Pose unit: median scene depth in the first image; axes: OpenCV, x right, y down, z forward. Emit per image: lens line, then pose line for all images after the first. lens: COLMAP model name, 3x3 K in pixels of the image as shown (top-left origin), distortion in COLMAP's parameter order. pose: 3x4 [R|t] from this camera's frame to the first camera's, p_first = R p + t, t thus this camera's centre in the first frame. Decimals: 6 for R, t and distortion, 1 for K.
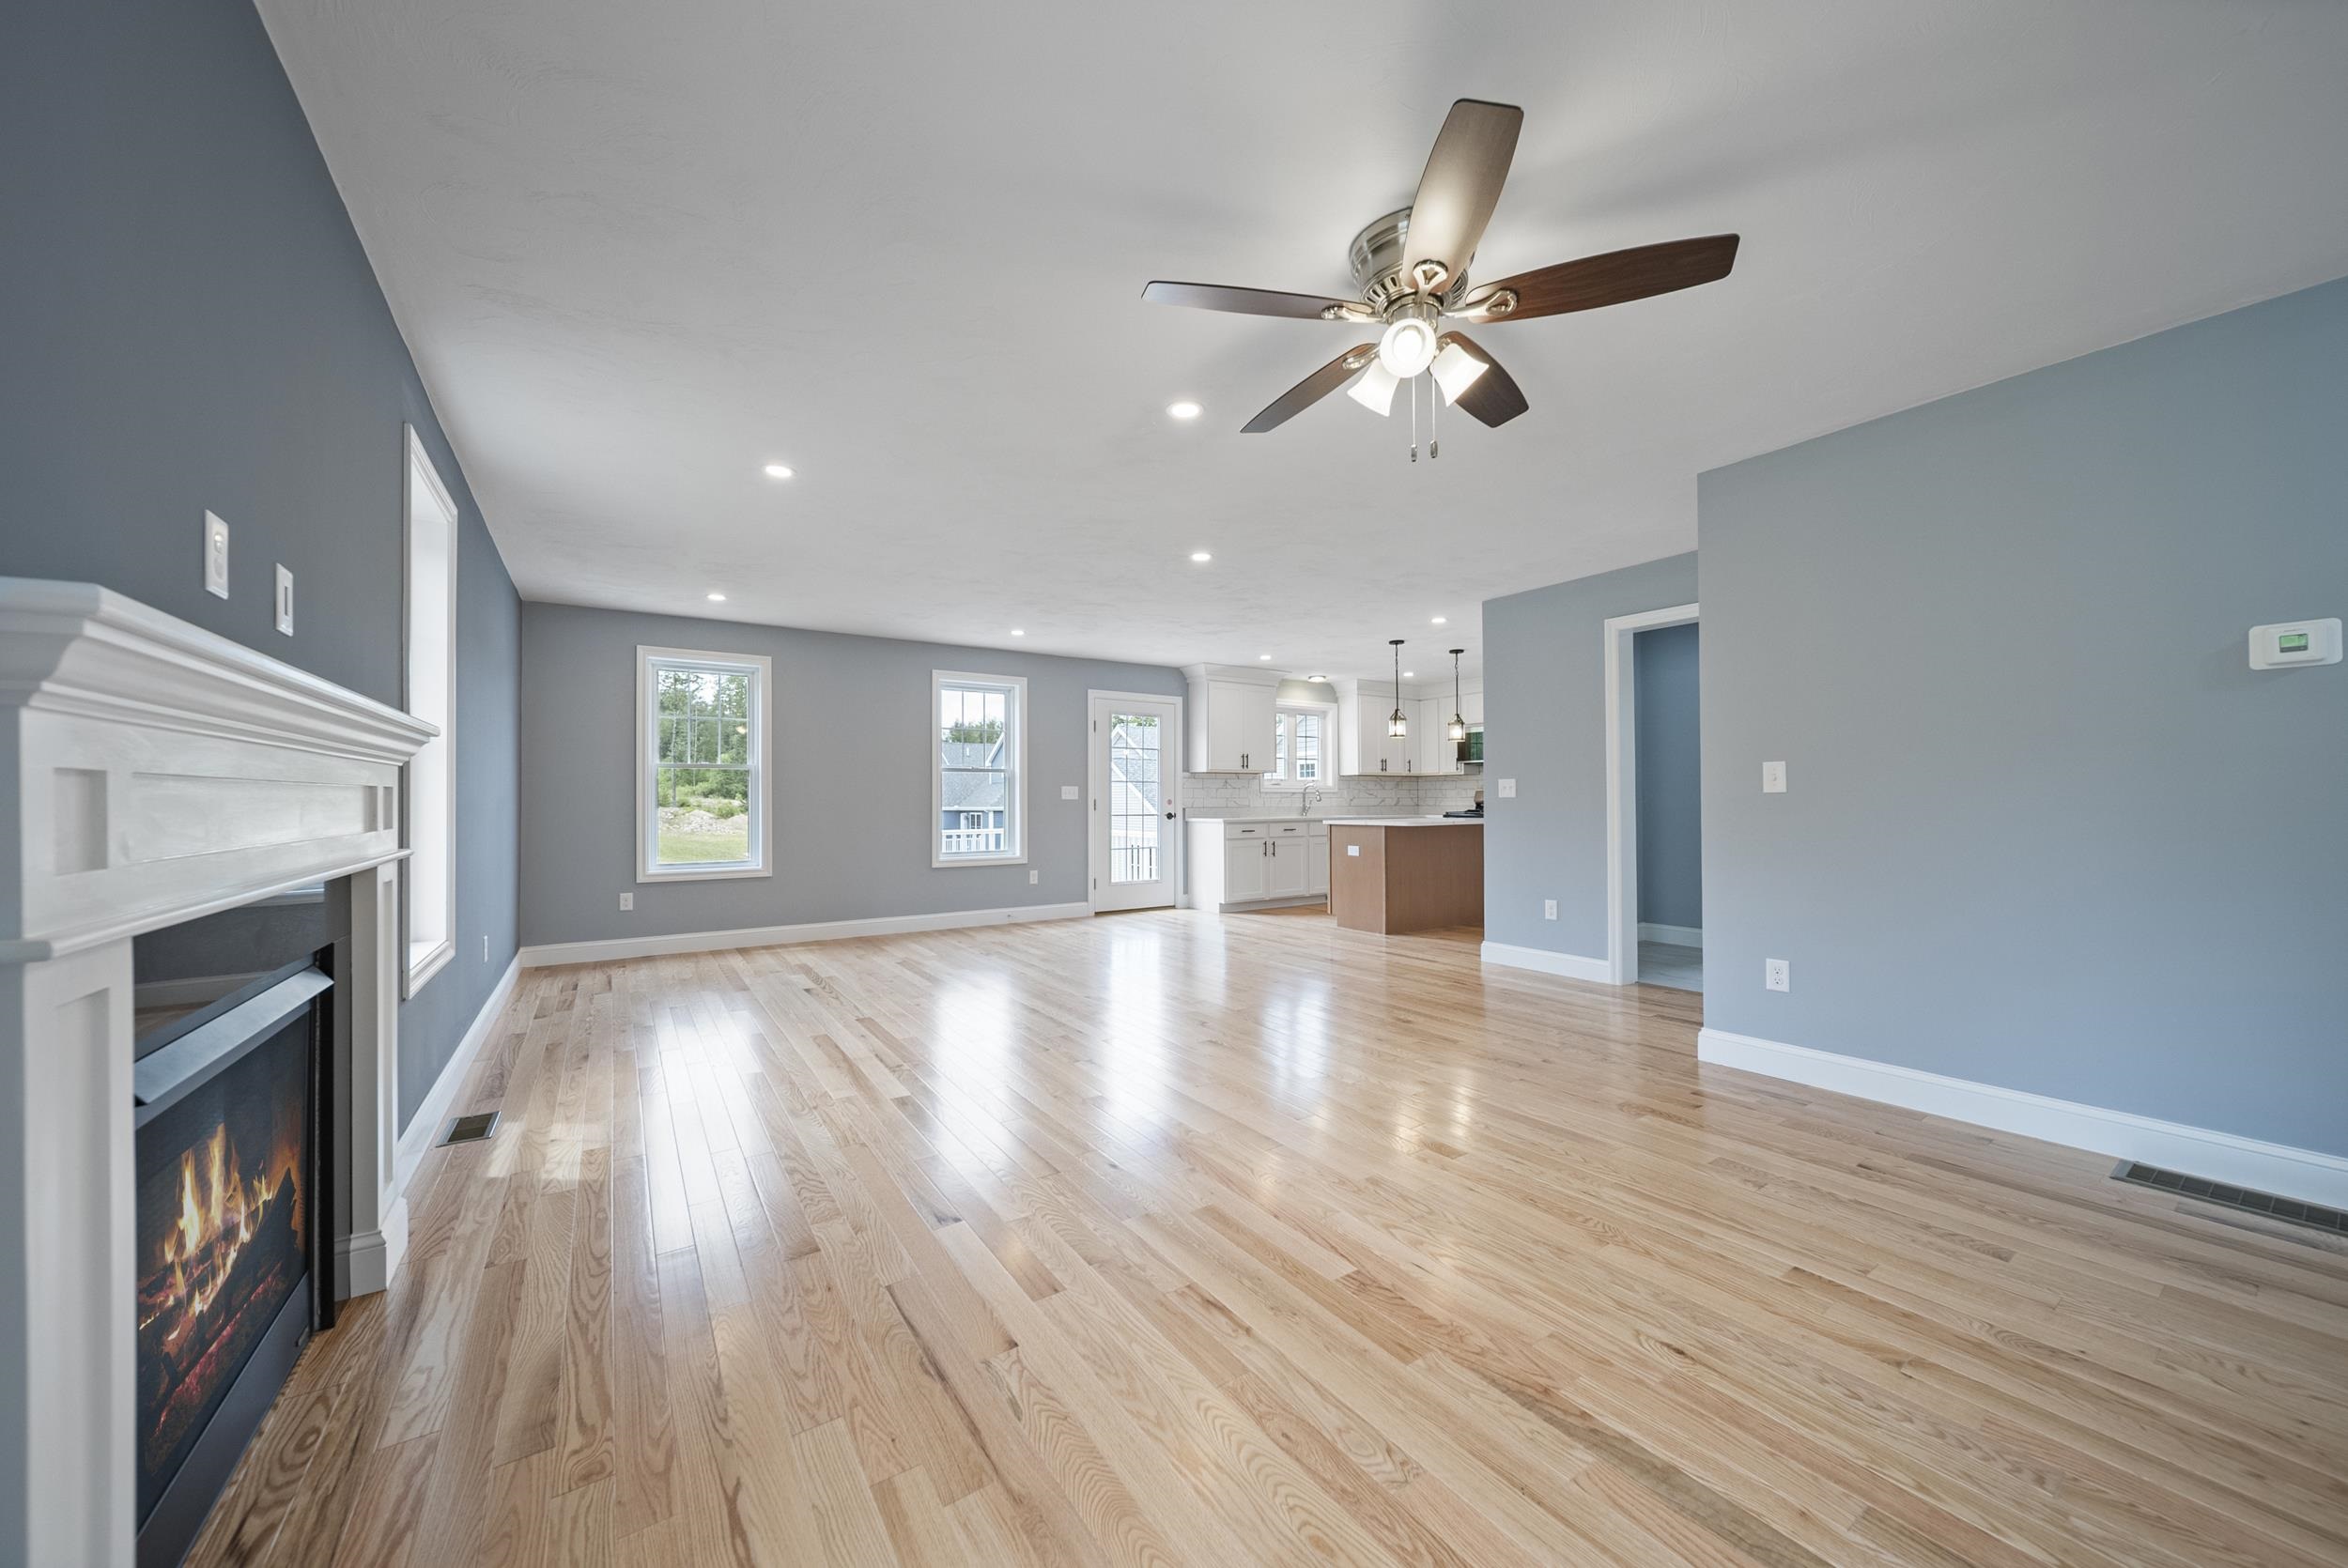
lens RADIAL K [[834.9, 0, 1177.2], [0, 834.9, 790.0], [0, 0, 1]] dist [0.002171, 0.000028]
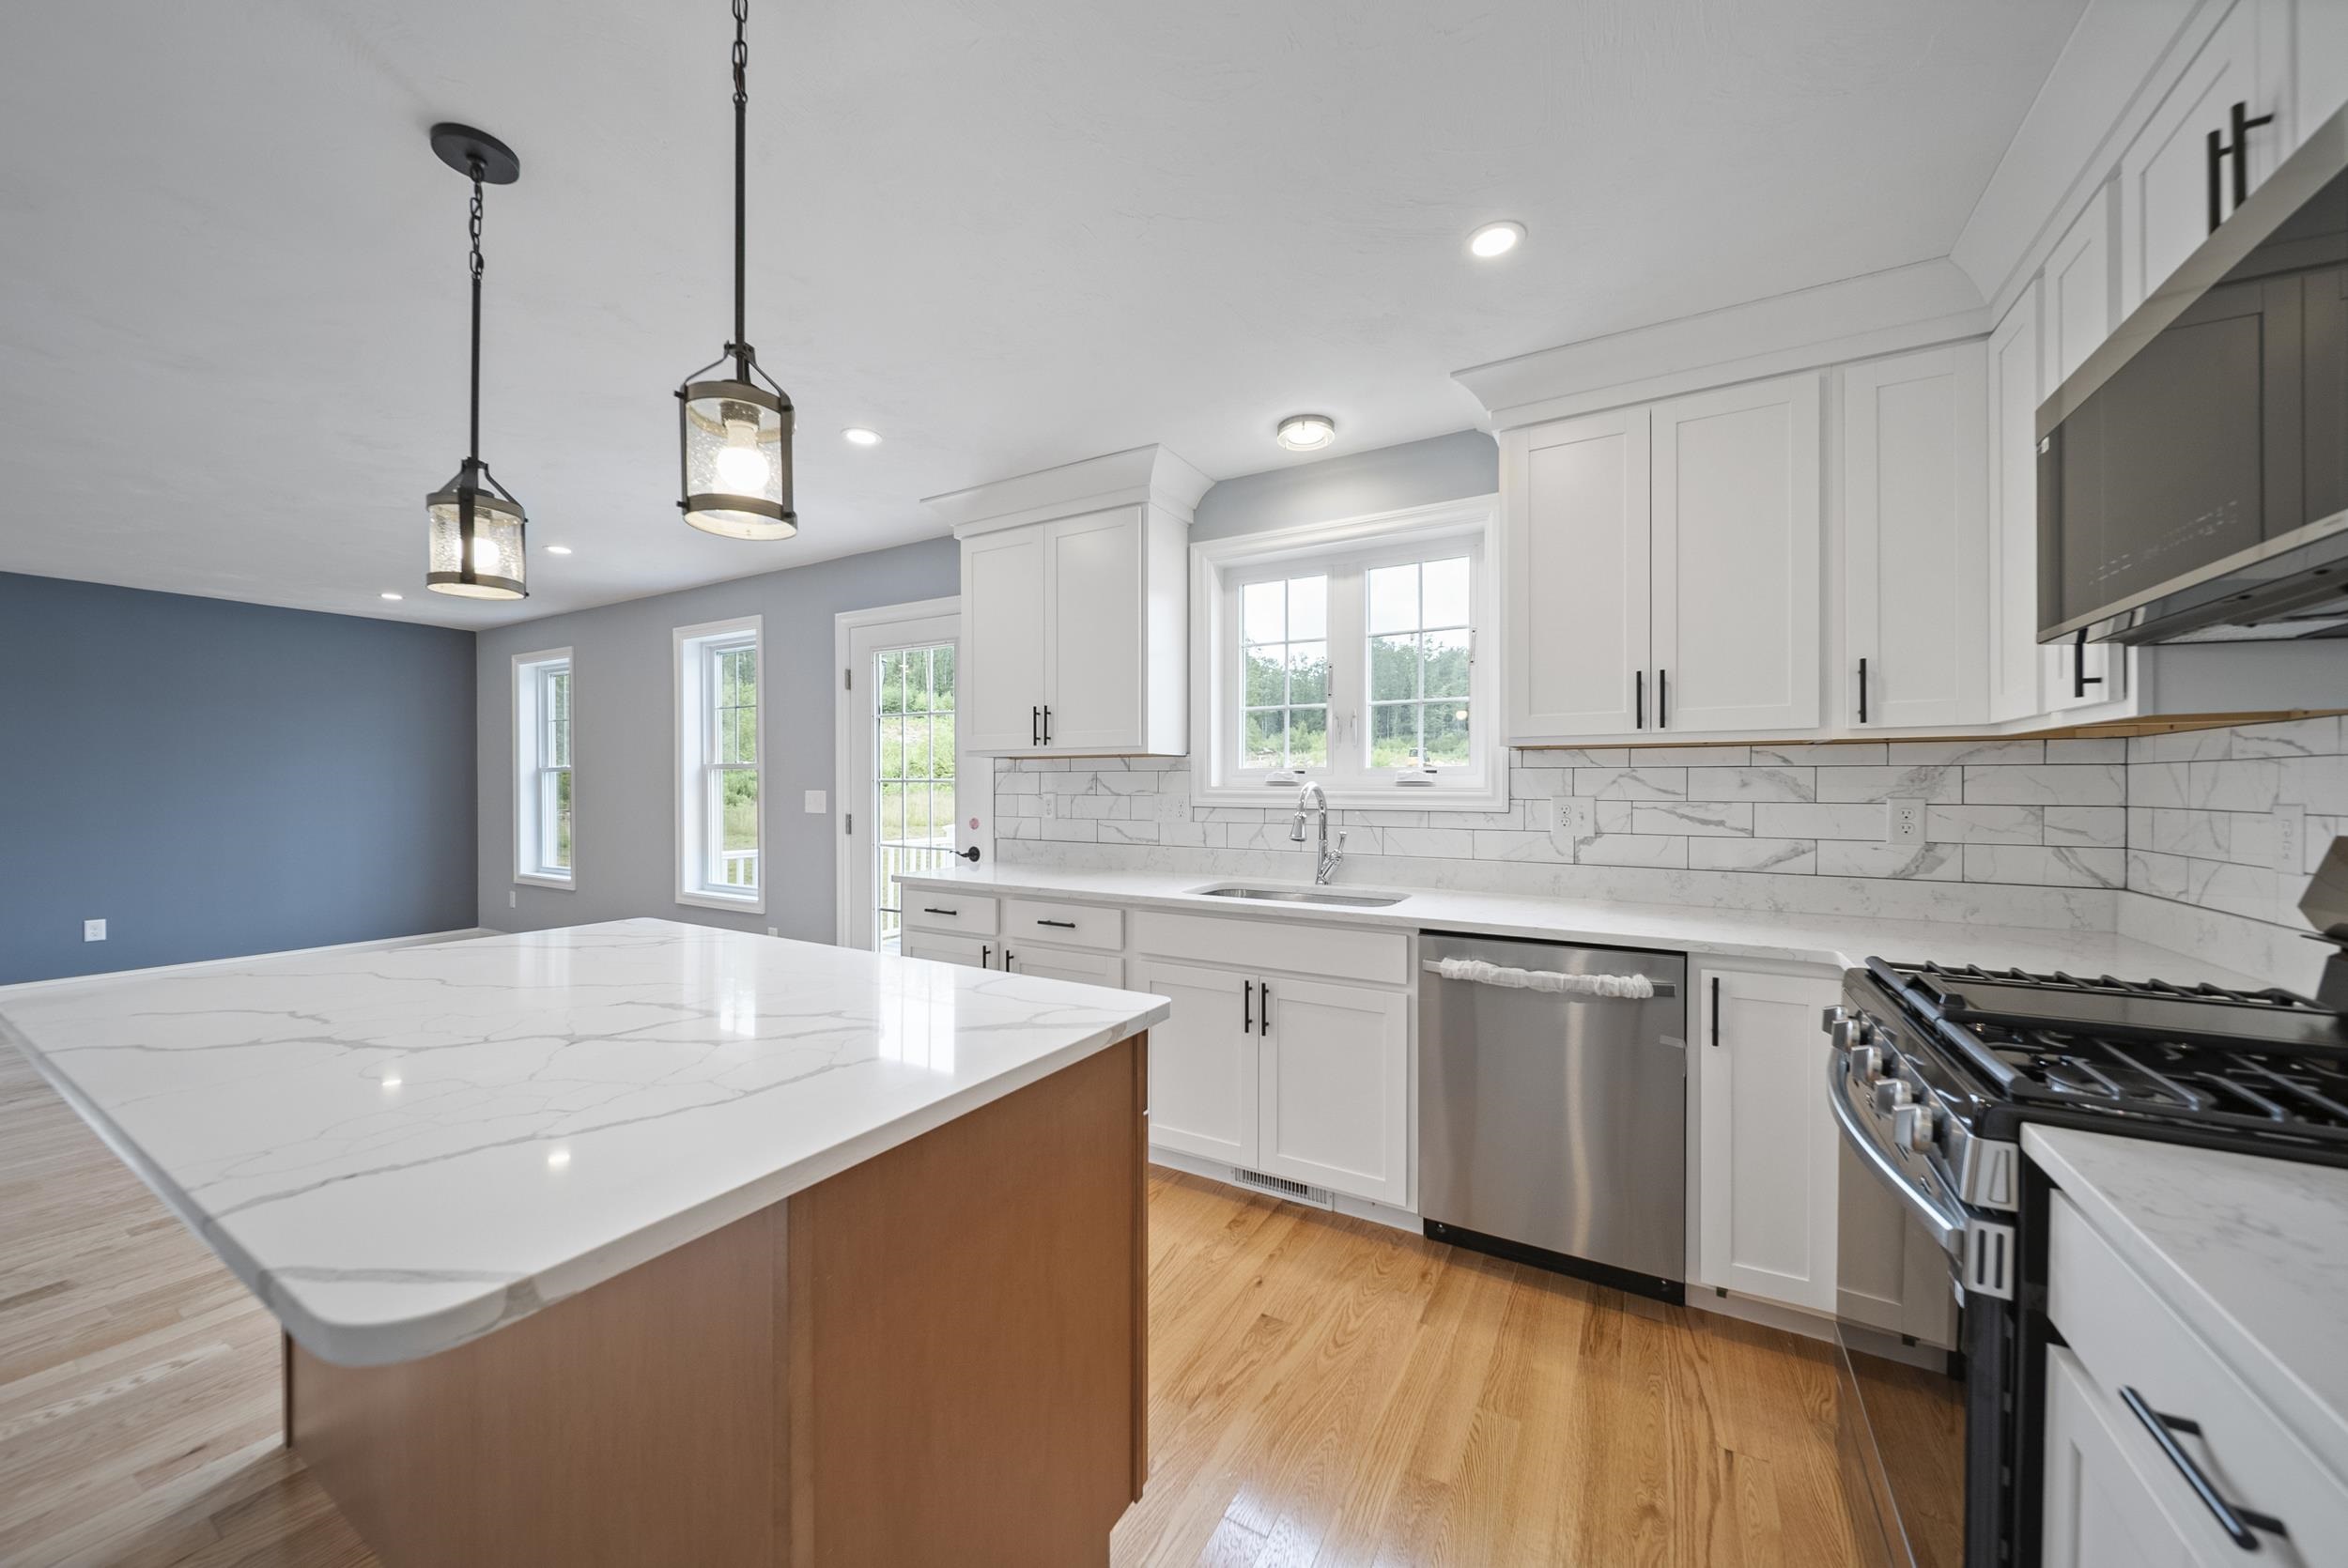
lens RADIAL K [[834.9, 0, 1172.3], [0, 834.9, 781.4], [0, 0, 1]] dist [0.002171, 0.000028]
pose [[0.425869, 0.001478, -0.904783, 0.458574], [0.006346, 0.999969, 0.004620, -0.010737], [0.904762, -0.007709, 0.425847, 0.912939]]
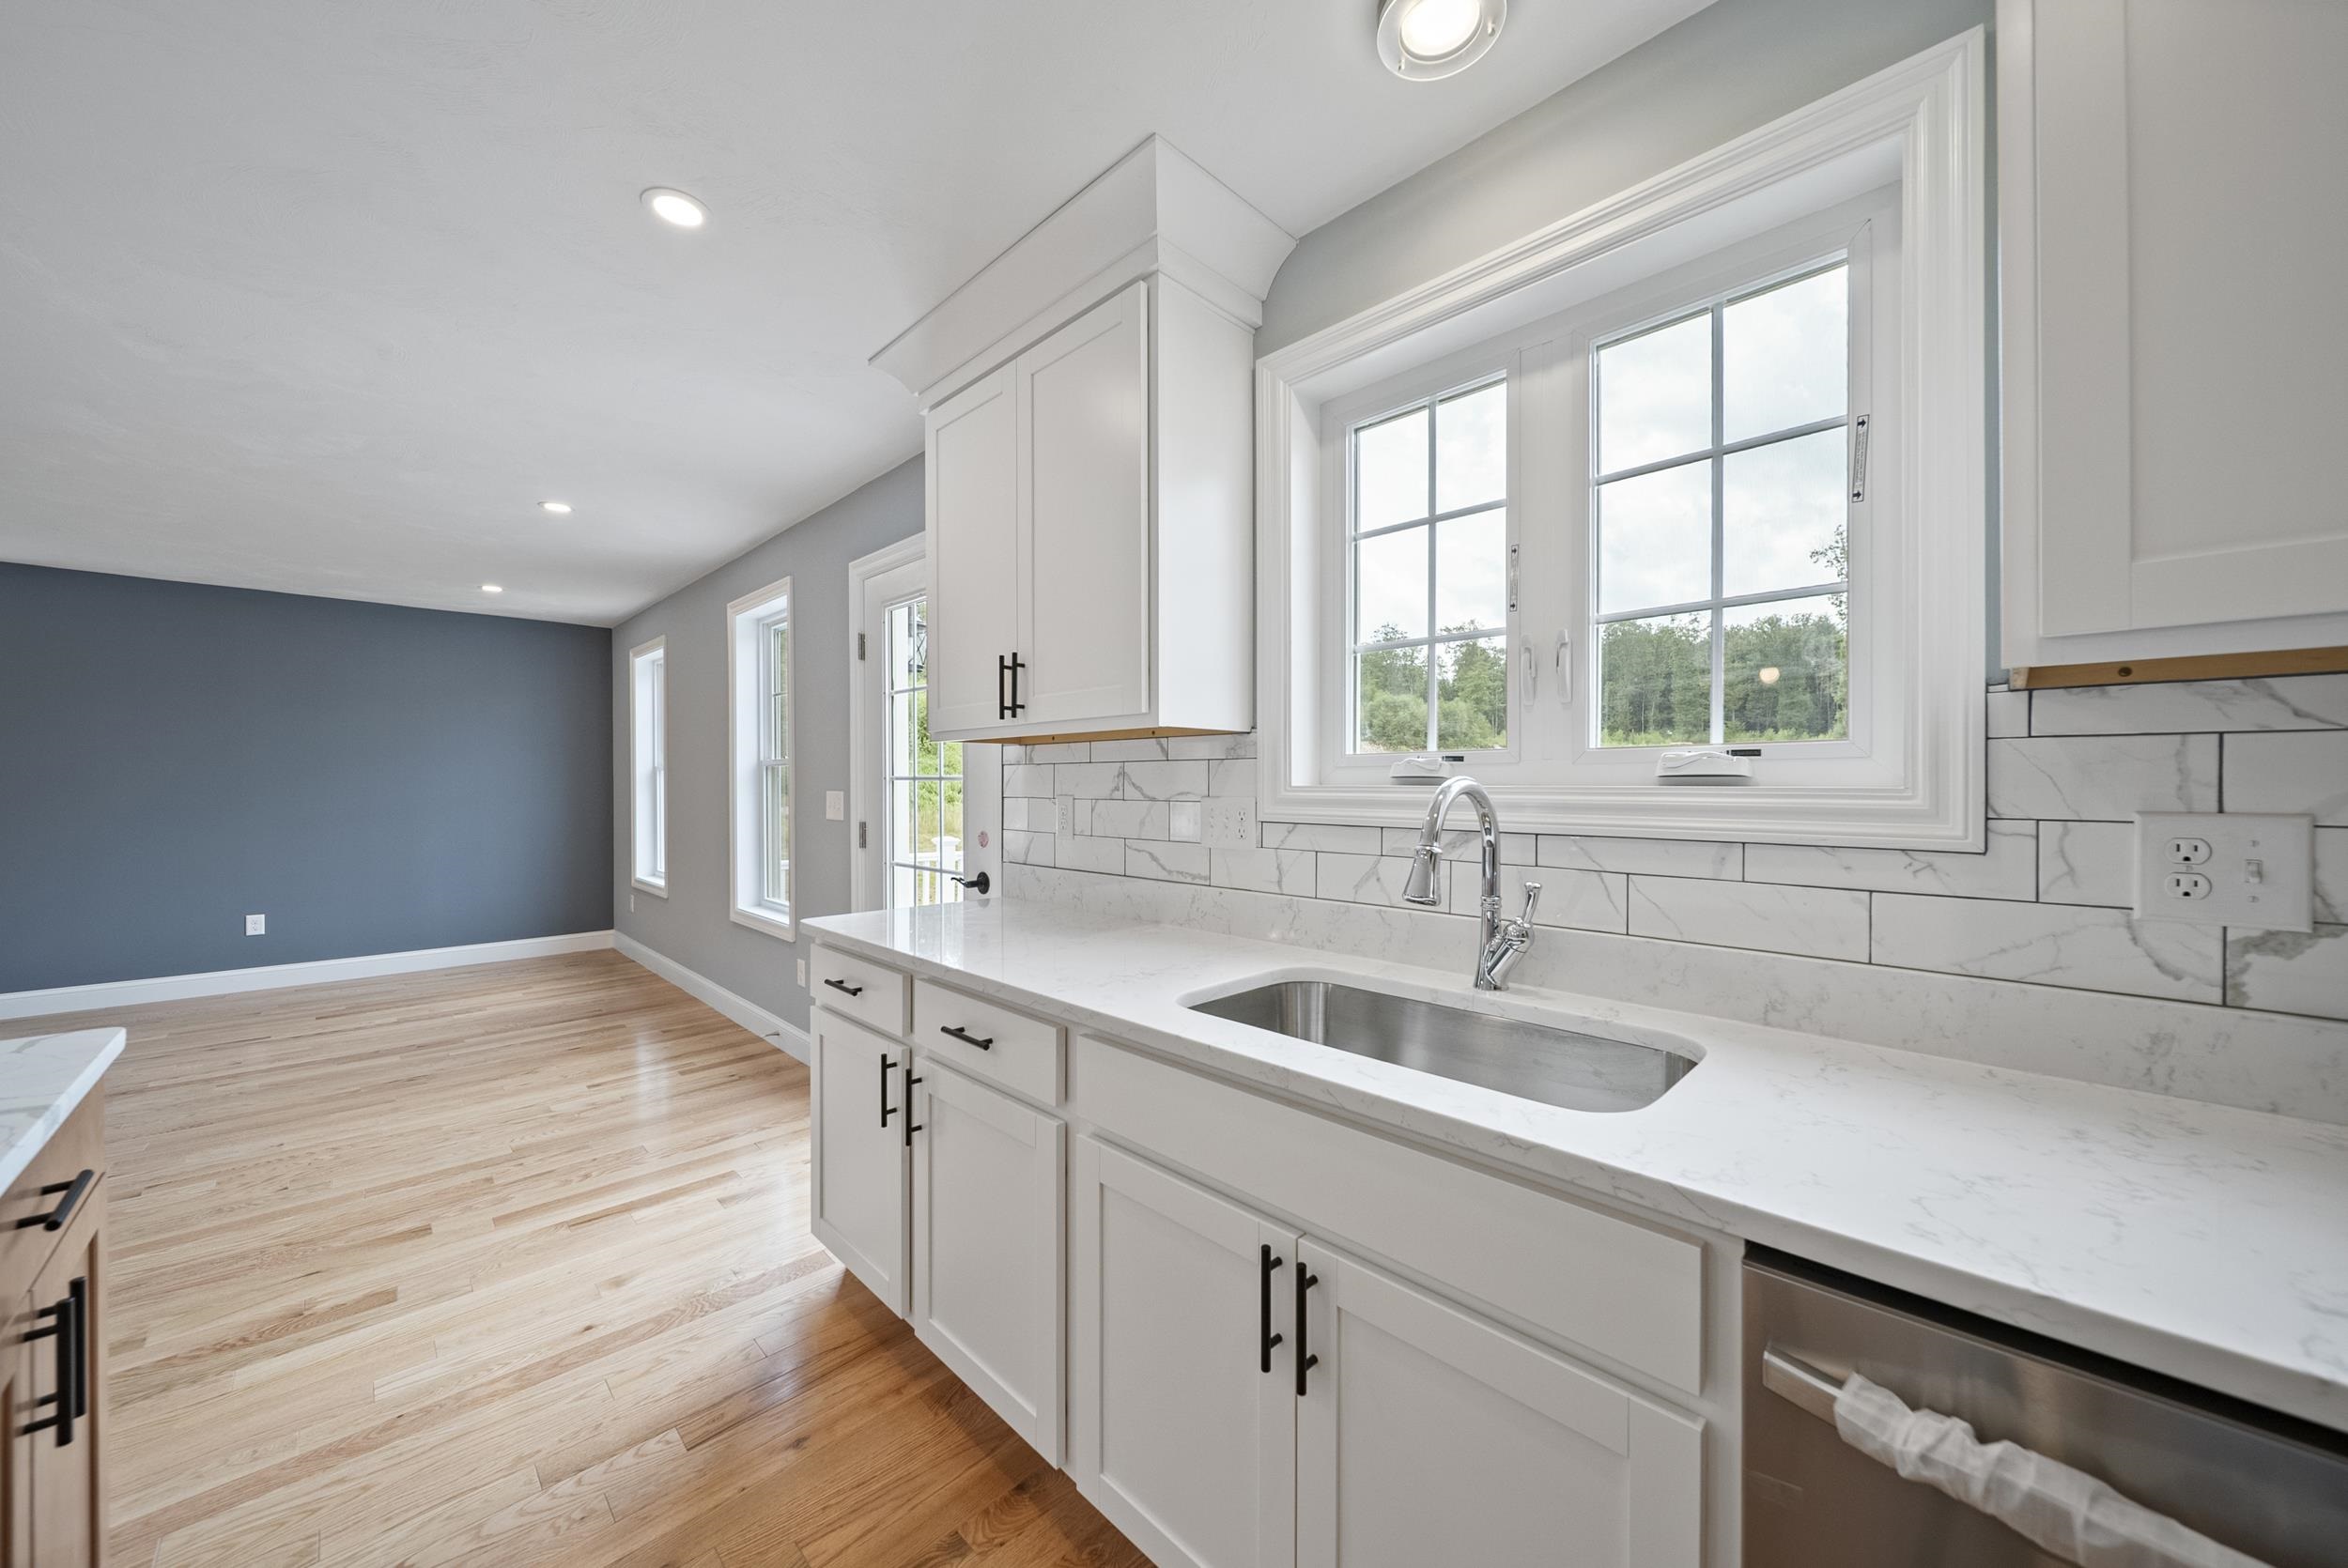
lens RADIAL K [[834.9, 0, 1170.3], [0, 834.9, 786.1], [0, 0, 1]] dist [0.002171, 0.000028]
pose [[0.177229, 0.006245, -0.984150, 0.323706], [0.008613, 0.999932, 0.007896, -0.008384], [0.984132, -0.009876, 0.177163, 1.025583]]
